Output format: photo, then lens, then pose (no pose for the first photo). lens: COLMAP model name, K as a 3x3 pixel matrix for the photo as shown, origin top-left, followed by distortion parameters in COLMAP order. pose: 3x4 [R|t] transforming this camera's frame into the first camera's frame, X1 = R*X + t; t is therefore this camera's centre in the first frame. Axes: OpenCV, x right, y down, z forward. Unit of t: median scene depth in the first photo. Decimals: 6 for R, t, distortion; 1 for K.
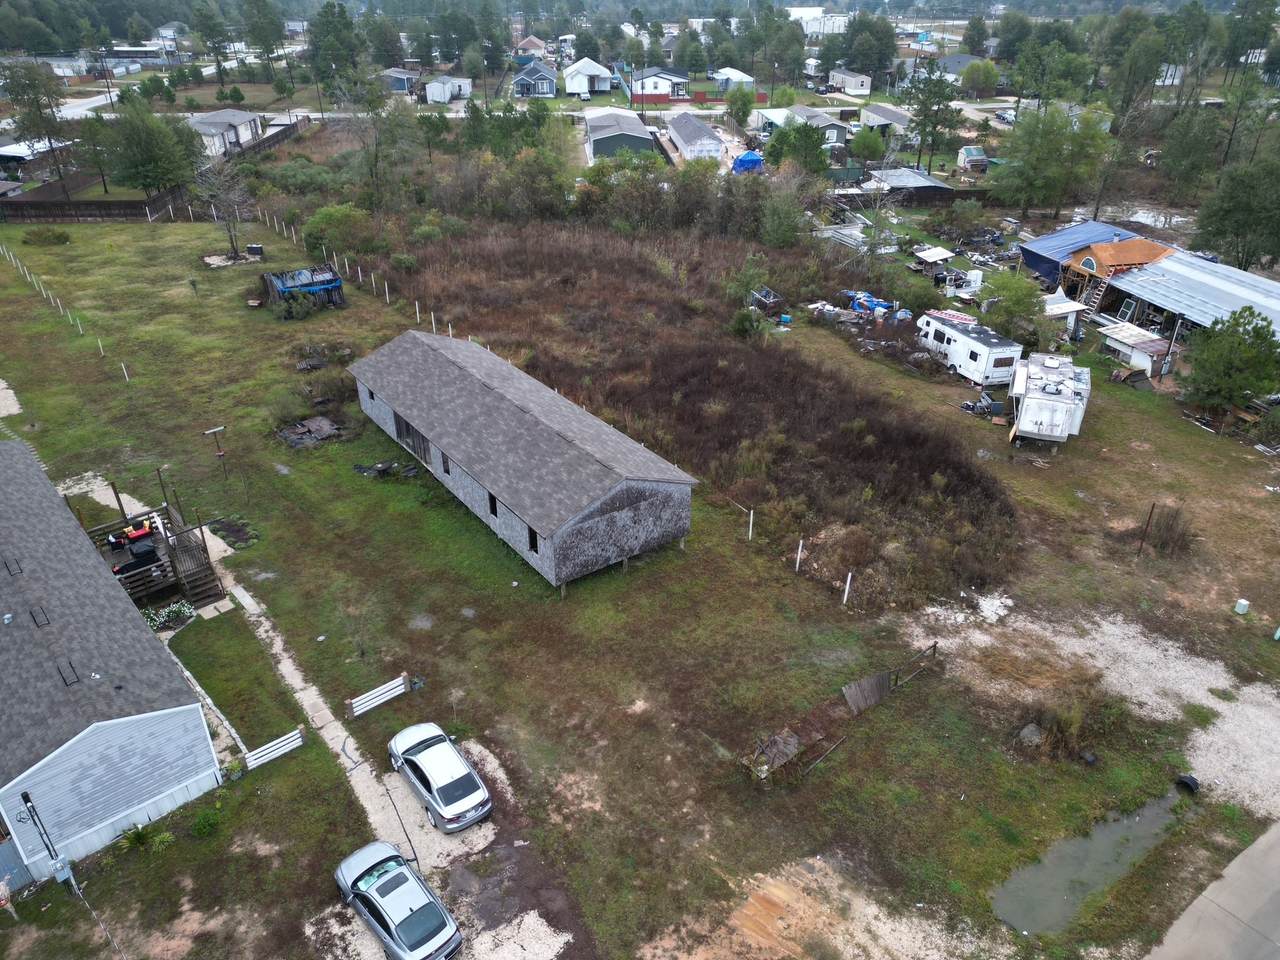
lens RADIAL K [[887.5, 0, 642.4], [0, 887.5, 480.1], [0, 0, 1]] dist [0.095411, -0.098146]
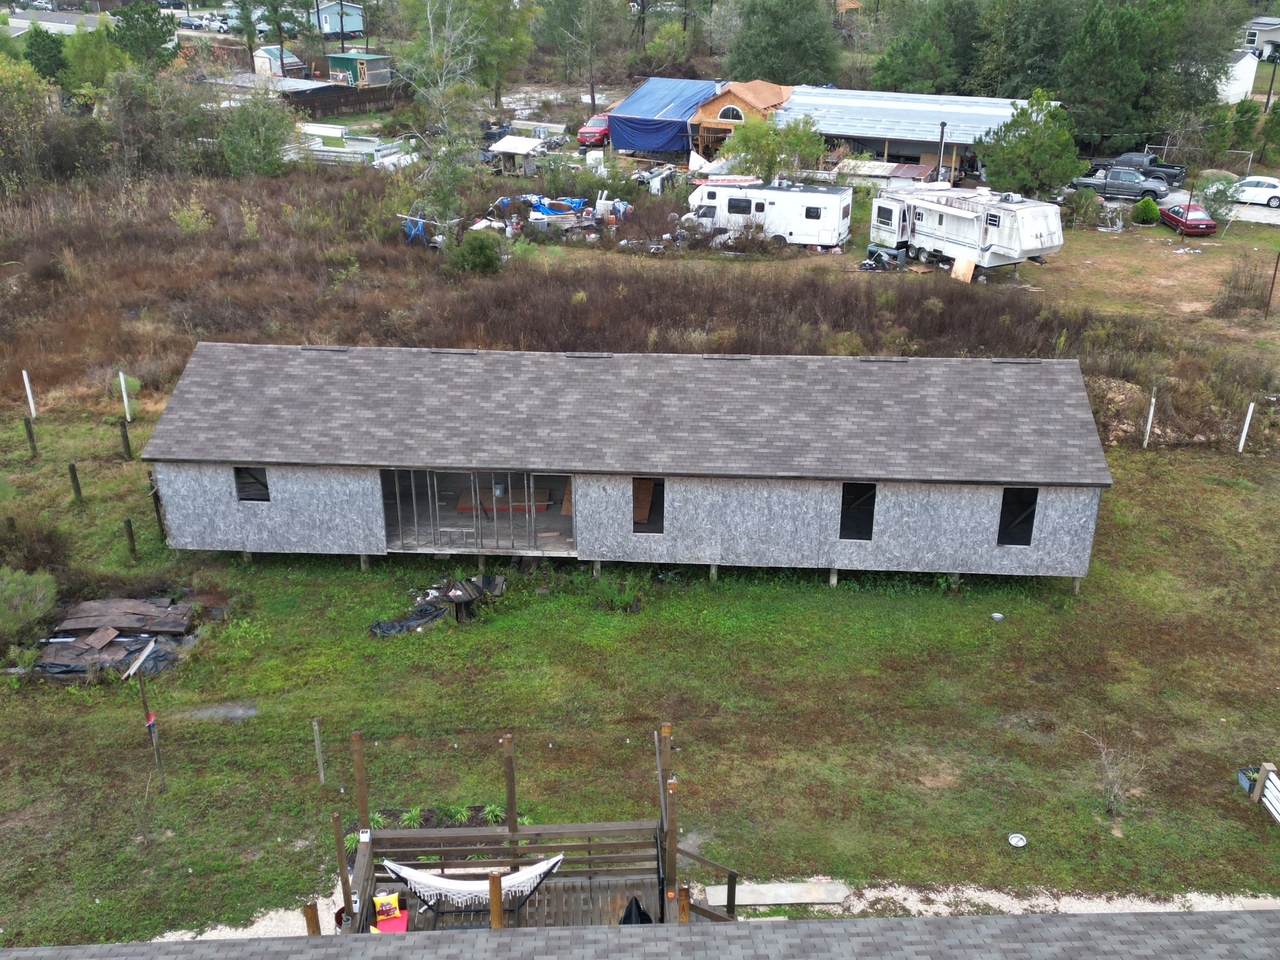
lens RADIAL K [[1244.2, 0, 637.4], [0, 1244.2, 480.7], [0, 0, 1]] dist [0.055837, -0.009692]
pose [[0.637983, -0.318469, 0.701110, -0.938164], [0.371378, 0.924840, 0.082155, -0.123644], [-0.674578, 0.207963, 0.708305, 0.697885]]
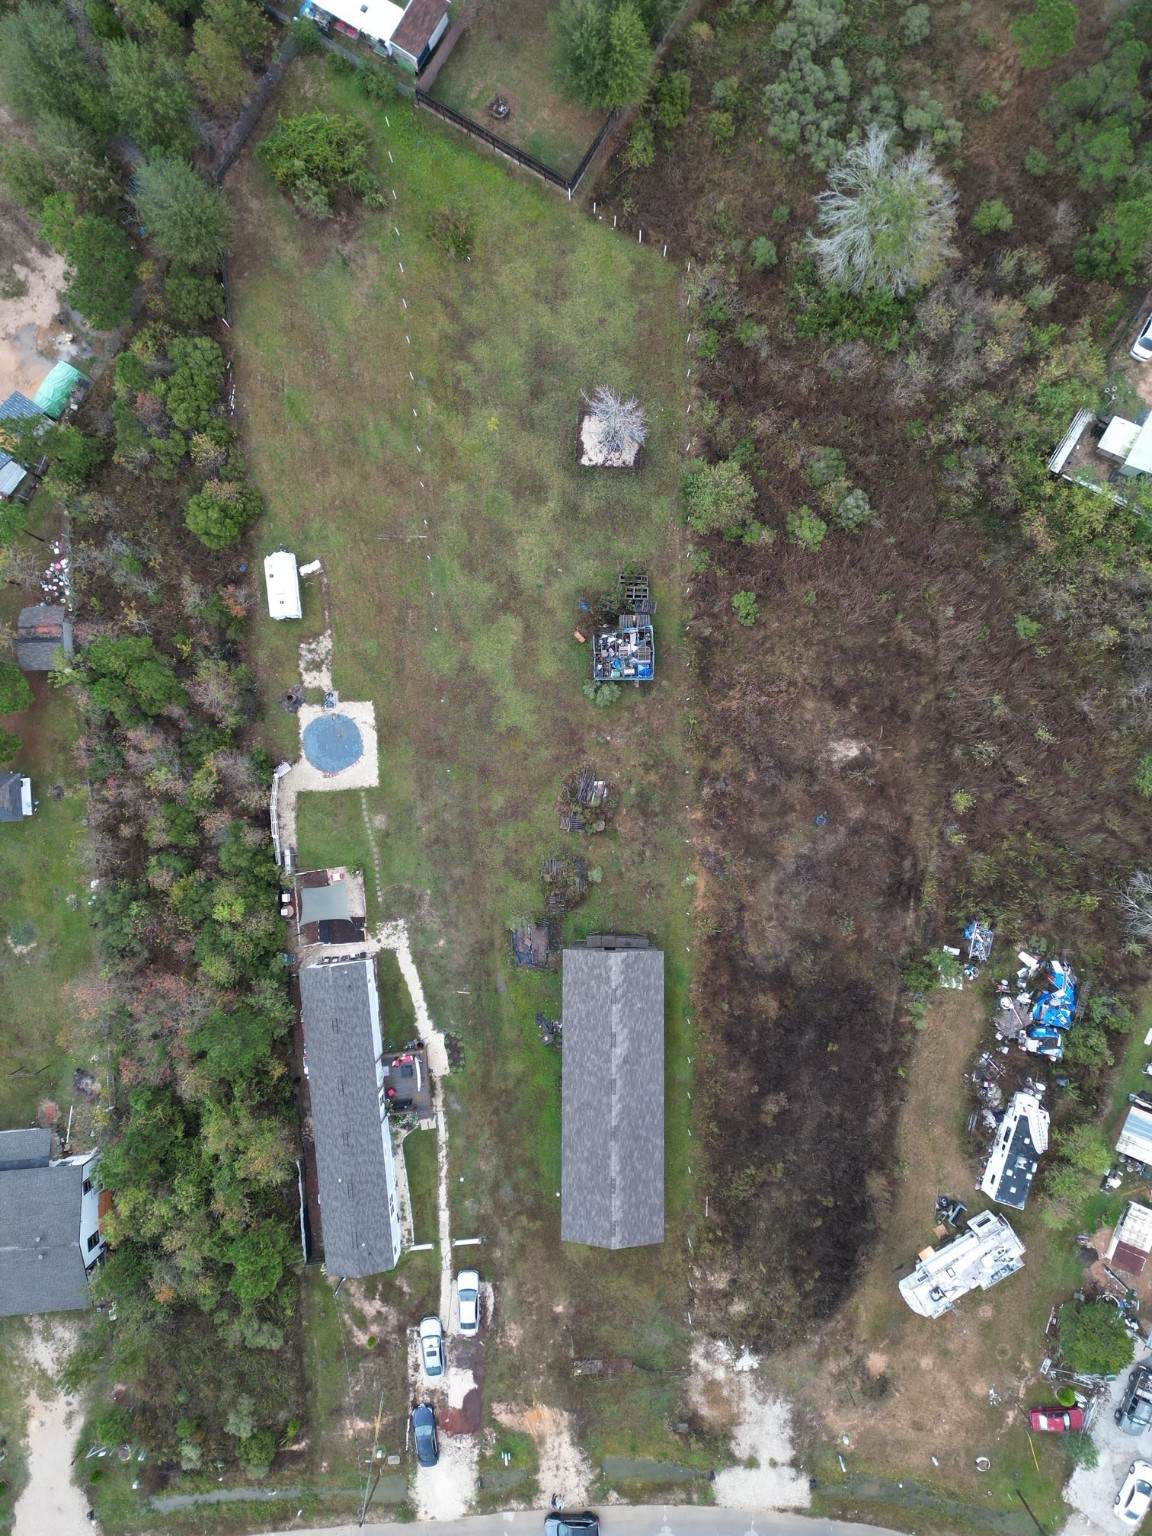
lens RADIAL K [[1065.0, 0, 576.0], [0, 1065.0, 768.0], [0, 0, 1]] dist [0.095411, -0.098146]
pose [[0.810942, 0.584829, -0.018665, -0.708263], [-0.270864, 0.403481, 0.873977, -2.667230], [0.518658, -0.703689, 0.485609, 0.645632]]
